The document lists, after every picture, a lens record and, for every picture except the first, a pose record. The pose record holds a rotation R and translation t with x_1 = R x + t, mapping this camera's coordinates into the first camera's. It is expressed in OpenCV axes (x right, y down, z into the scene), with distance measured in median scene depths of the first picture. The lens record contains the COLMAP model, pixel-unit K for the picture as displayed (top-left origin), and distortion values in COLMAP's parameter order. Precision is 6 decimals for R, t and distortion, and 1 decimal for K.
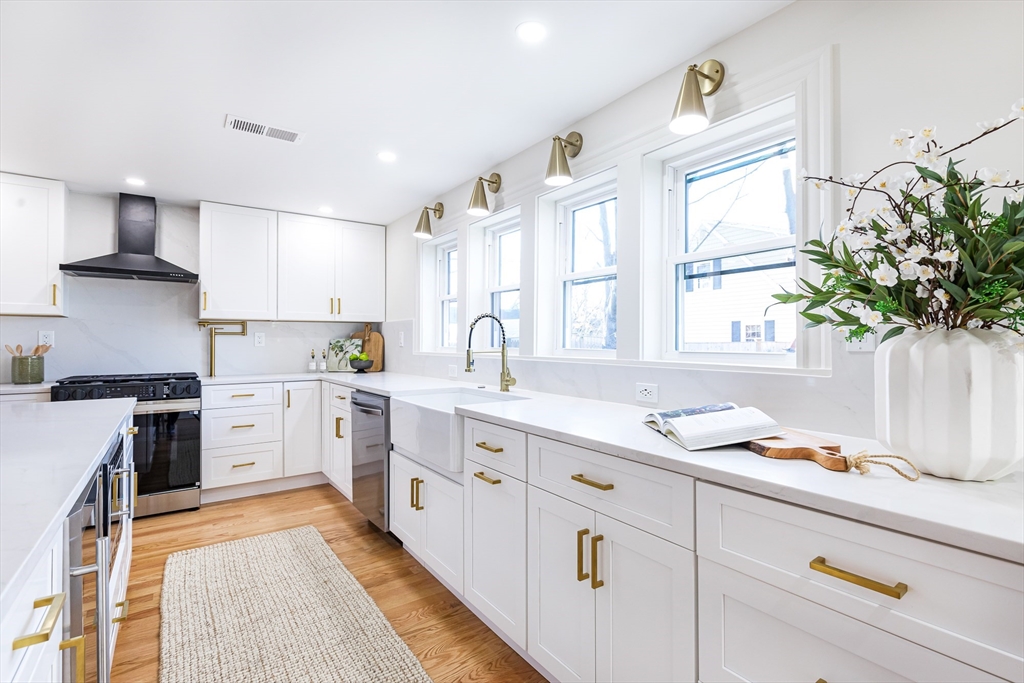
lens RADIAL K [[494.6, 0, 521.1], [0, 494.6, 340.0], [0, 0, 1]] dist [0.001171, 0.000451]
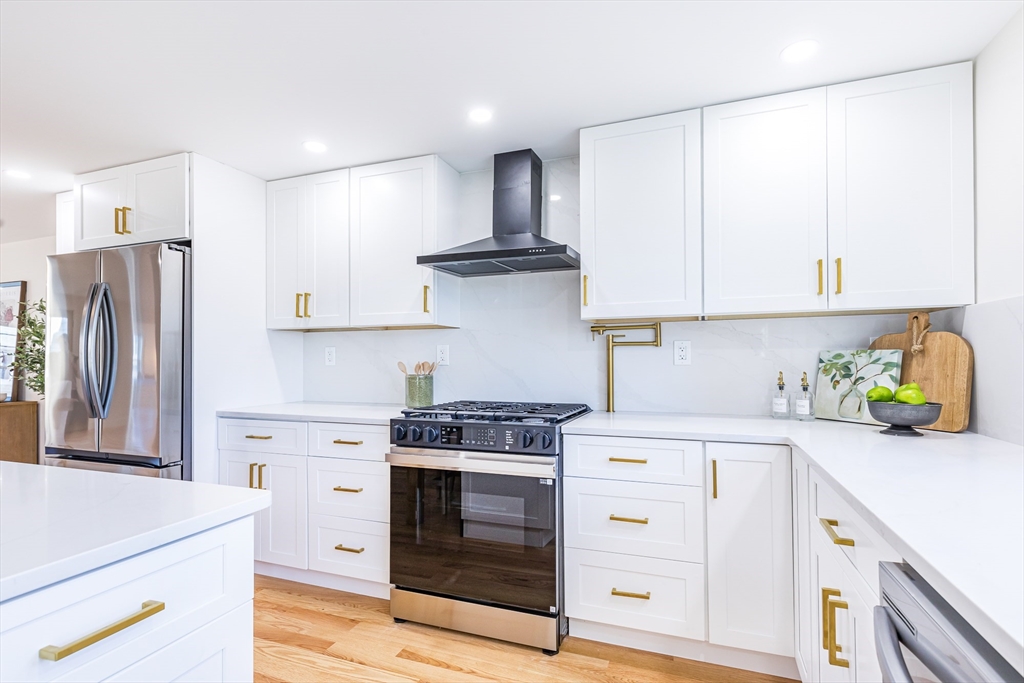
lens RADIAL K [[477.0, 0, 510.9], [0, 477.0, 351.8], [0, 0, 1]] dist [0.003138, 0.000423]
pose [[0.561760, -0.012615, -0.827204, -0.234229], [0.007426, 0.999920, -0.010206, 0.002201], [0.827267, -0.000410, 0.561809, 0.674378]]
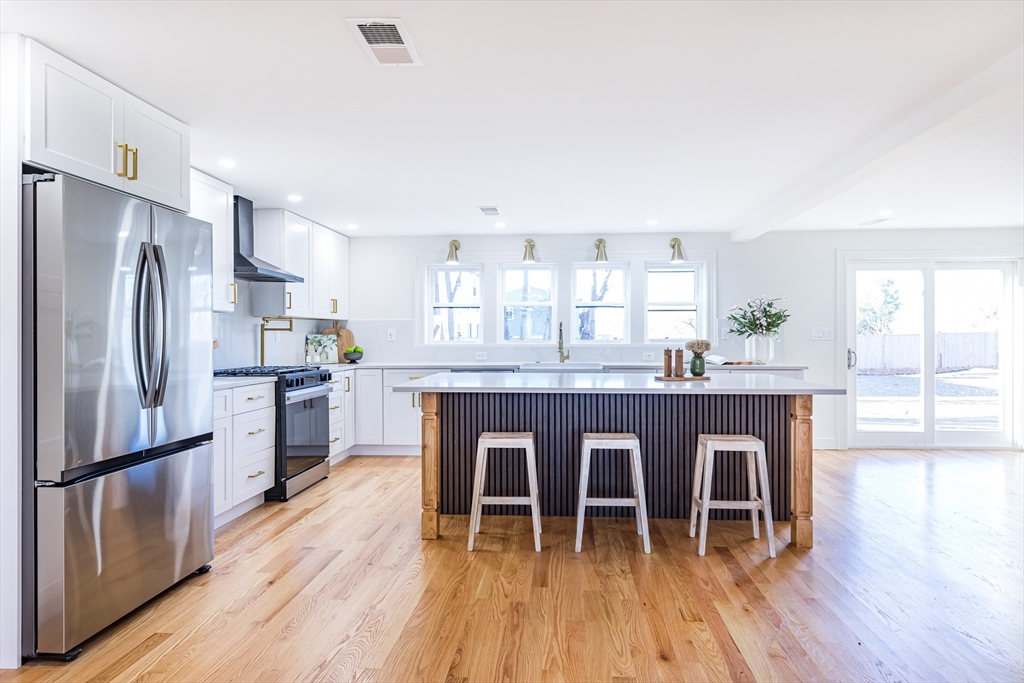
lens RADIAL K [[610.0, 0, 513.0], [0, 610.0, 335.3], [0, 0, 1]] dist [-0.000712, -0.000421]
pose [[0.664148, 0.001304, 0.747600, -1.505165], [-0.001514, 0.999999, -0.000400, -0.000875], [-0.747600, -0.000866, 0.664149, -0.323031]]
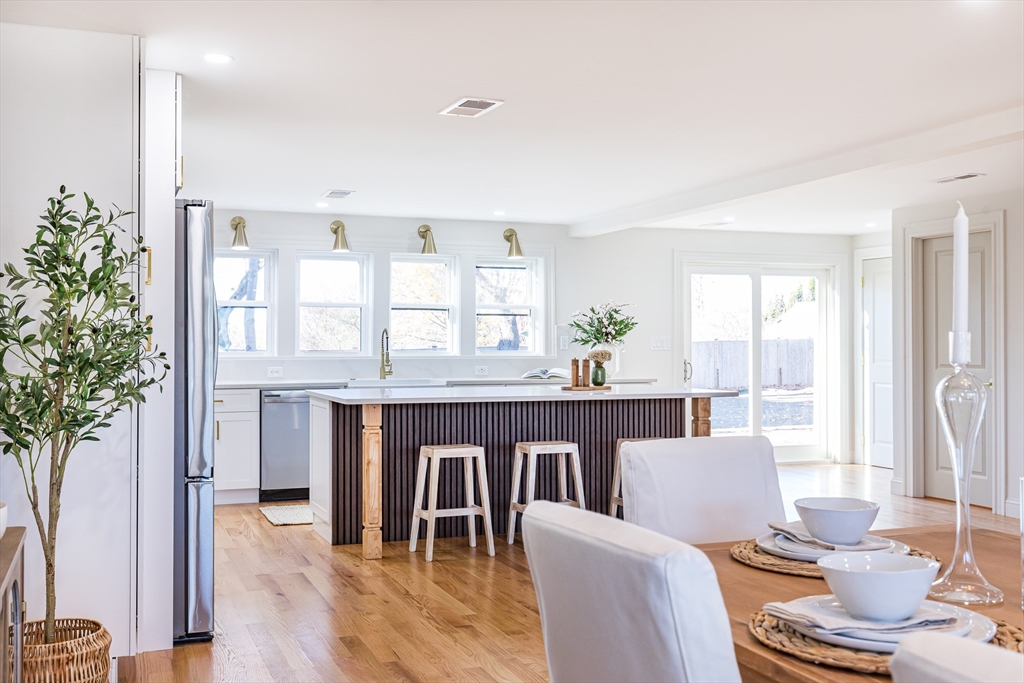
lens RADIAL K [[1113.2, 0, 475.1], [0, 1113.2, 341.4], [0, 0, 1]] dist [0.001551, 0.001280]
pose [[0.302506, 0.003277, 0.953142, -2.518991], [-0.001430, 0.999995, -0.002984, -0.002704], [-0.953146, -0.000461, 0.302509, -0.234460]]
